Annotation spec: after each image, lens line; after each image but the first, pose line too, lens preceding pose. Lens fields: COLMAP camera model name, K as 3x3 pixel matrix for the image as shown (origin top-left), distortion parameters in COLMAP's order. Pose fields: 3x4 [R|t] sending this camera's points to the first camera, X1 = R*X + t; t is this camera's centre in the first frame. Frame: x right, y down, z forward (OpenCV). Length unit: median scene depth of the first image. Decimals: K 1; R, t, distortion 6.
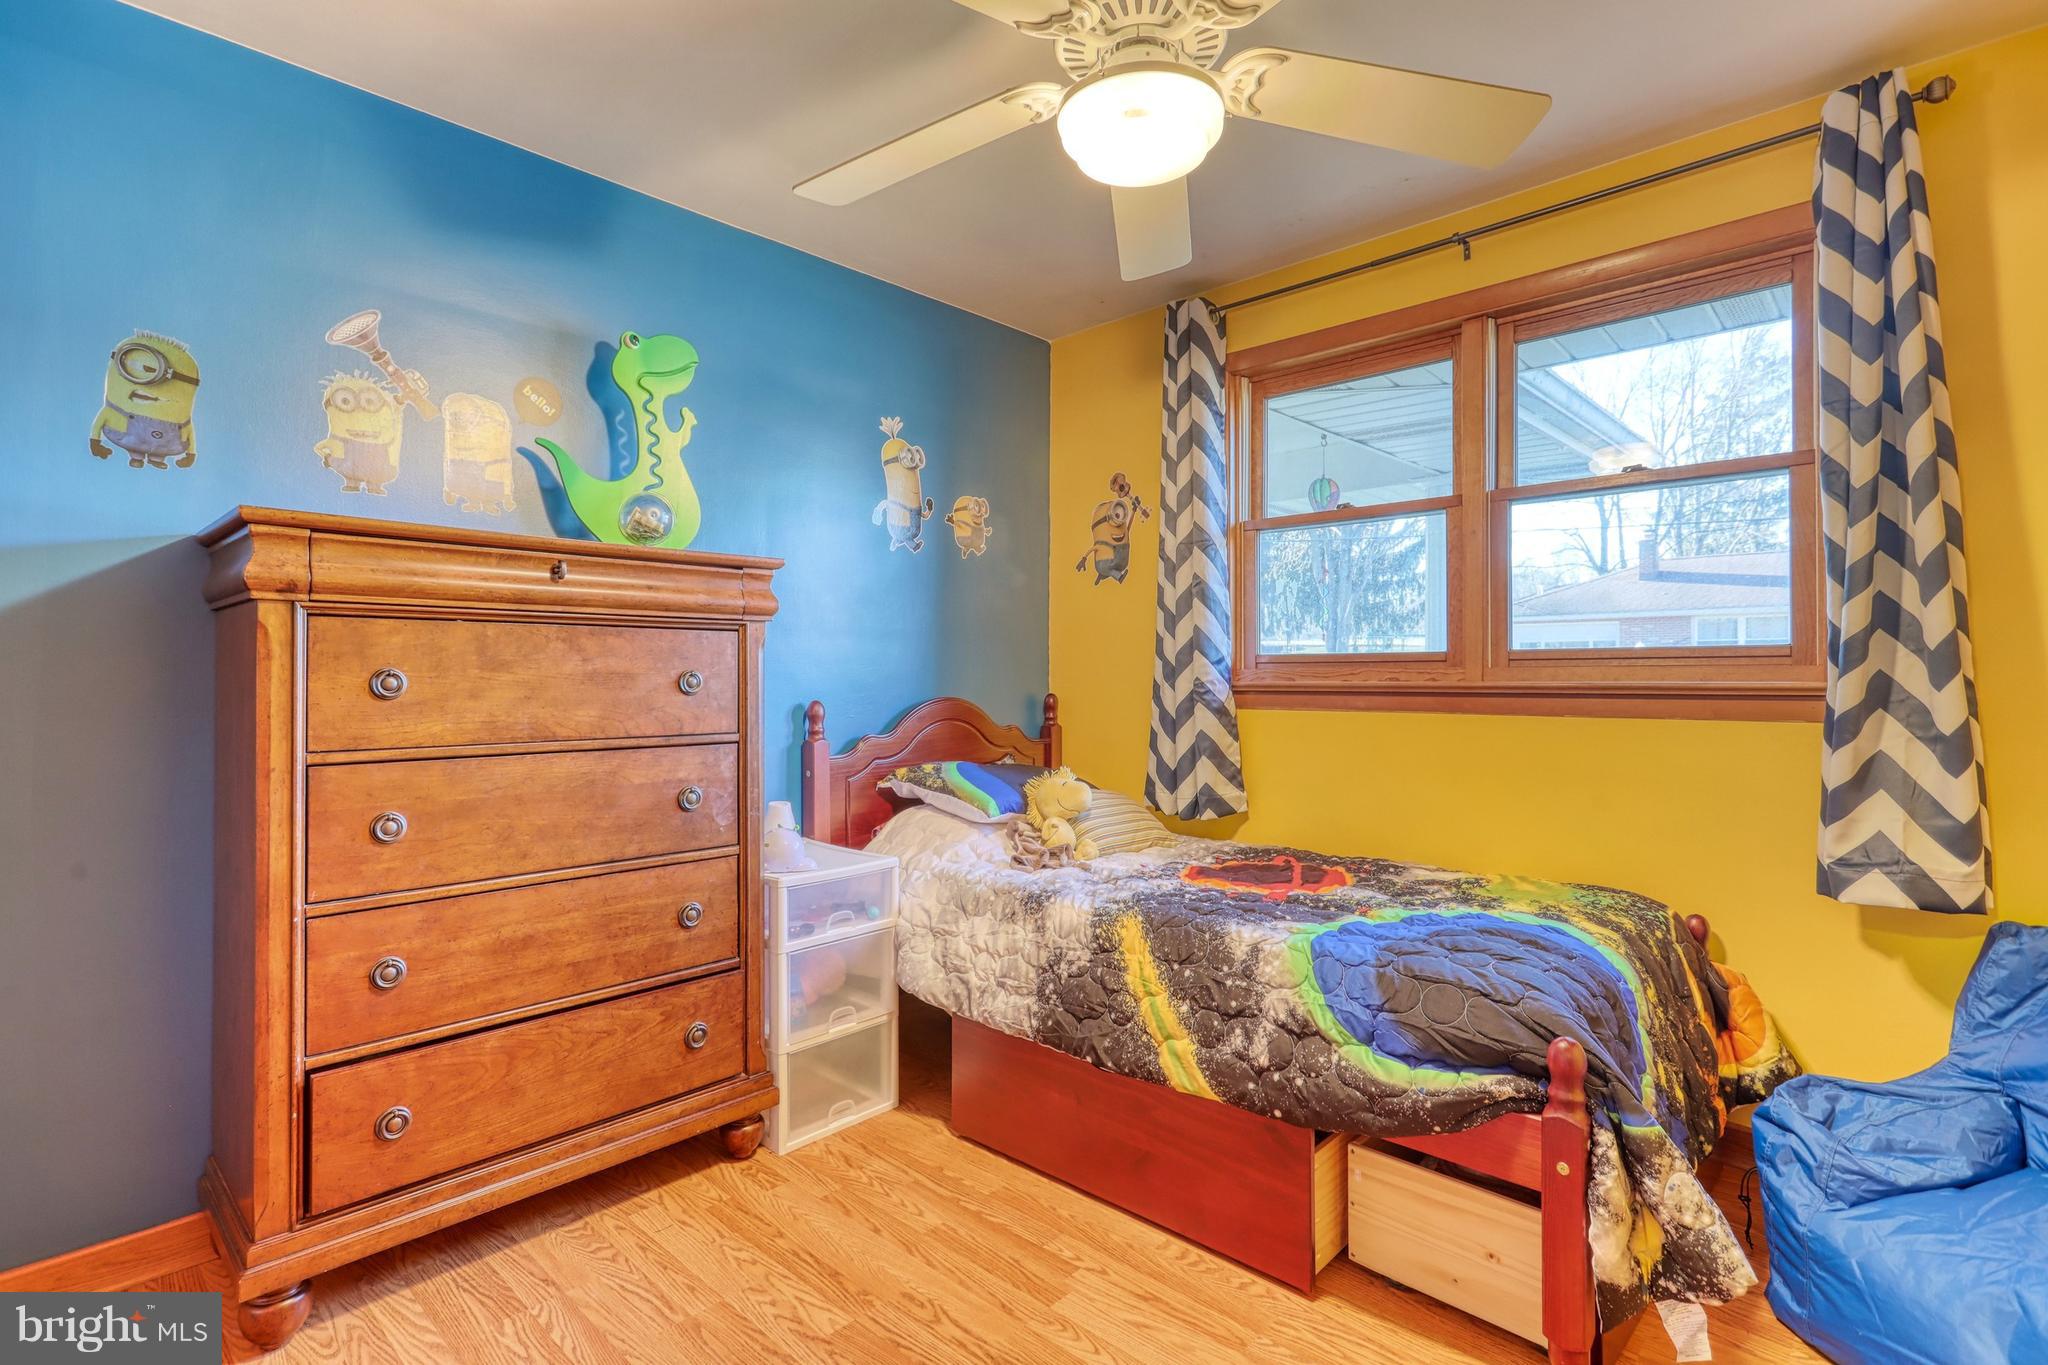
lens RADIAL K [[994.6, 0, 1026.1], [0, 994.6, 672.1], [0, 0, 1]] dist [0.012872, 0.000061]
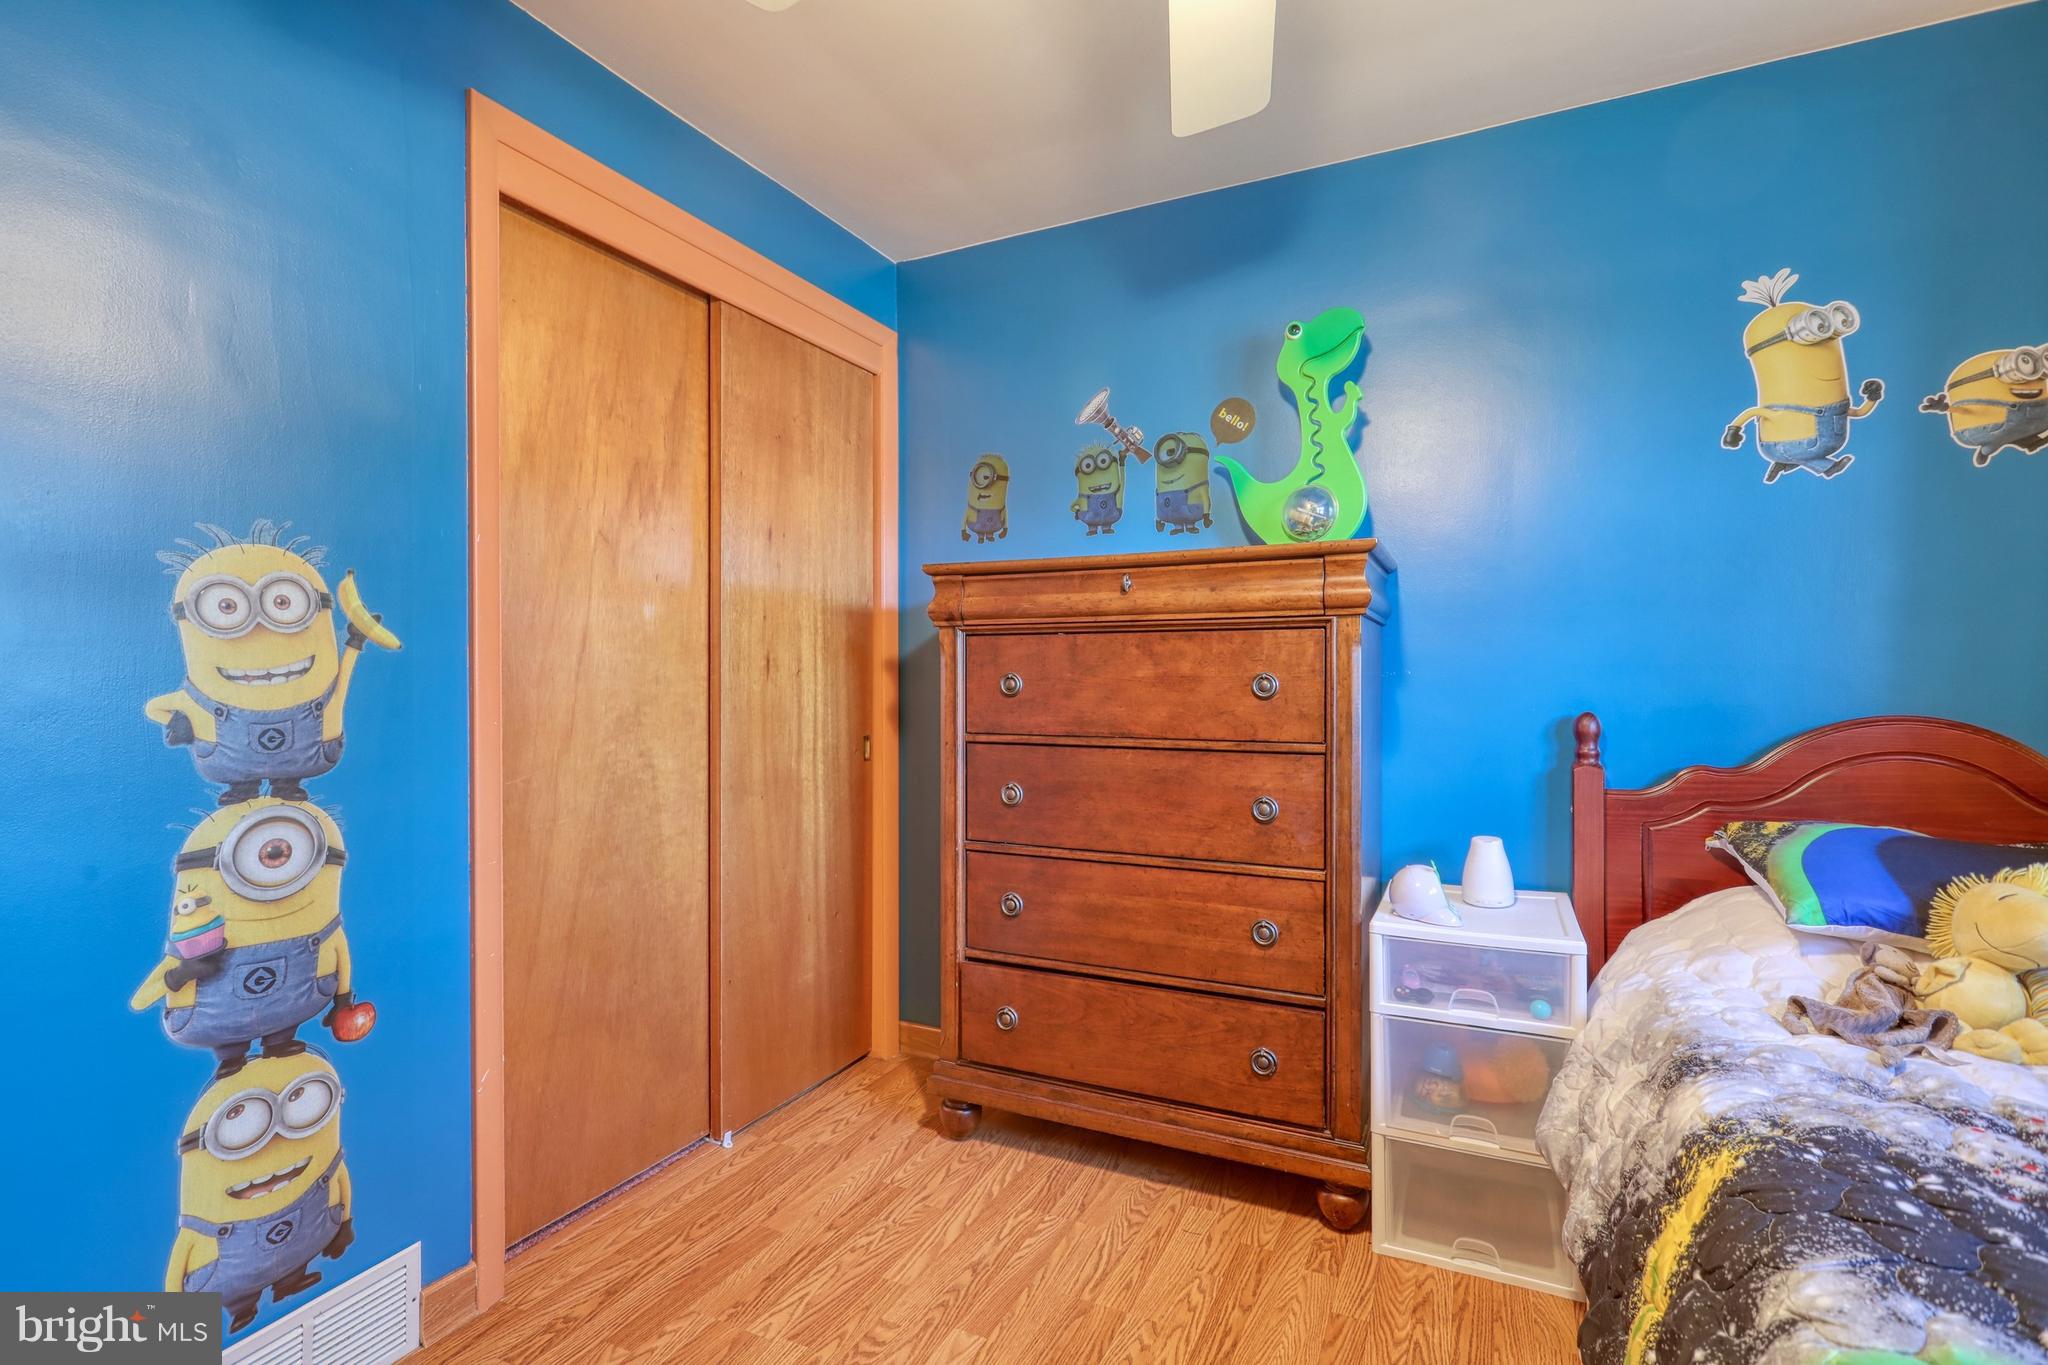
lens RADIAL K [[994.6, 0, 1020.6], [0, 994.6, 688.7], [0, 0, 1]] dist [0.012872, 0.000061]
pose [[0.294483, 0.010860, -0.955595, 0.516519], [0.003579, 0.999916, 0.012467, 0.000388], [0.955650, -0.007092, 0.294420, 0.528442]]
